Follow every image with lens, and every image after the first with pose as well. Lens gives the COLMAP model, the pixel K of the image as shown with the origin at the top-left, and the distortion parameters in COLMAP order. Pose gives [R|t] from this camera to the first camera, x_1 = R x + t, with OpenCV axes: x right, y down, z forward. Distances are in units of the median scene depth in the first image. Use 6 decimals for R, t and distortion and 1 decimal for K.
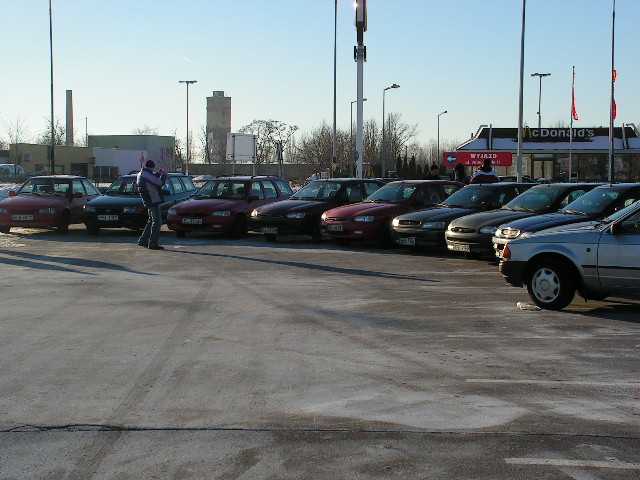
lens RADIAL K [[1177.3, 0, 320.0], [0, 1177.3, 240.0], [0, 0, 1]] dist [0.057672, 0.113434]
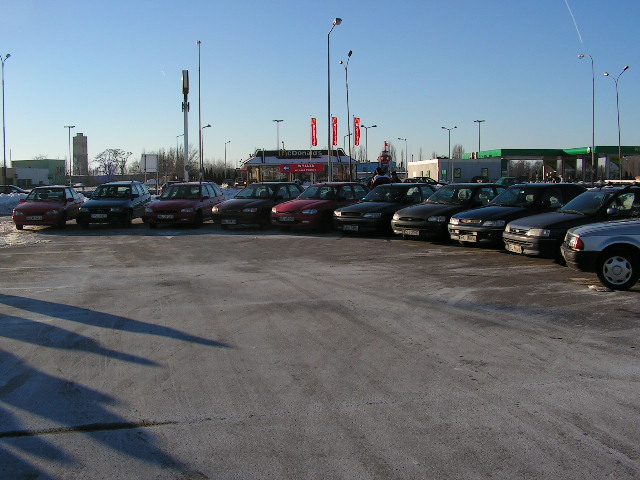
lens RADIAL K [[672.7, 0, 320.0], [0, 672.7, 240.0], [0, 0, 1]] dist [-0.187335, 0.003786]
pose [[0.965424, -0.040597, 0.257506, -0.130085], [0.031169, 0.998690, 0.040591, -0.013940], [-0.258816, -0.031161, 0.965424, 0.209351]]
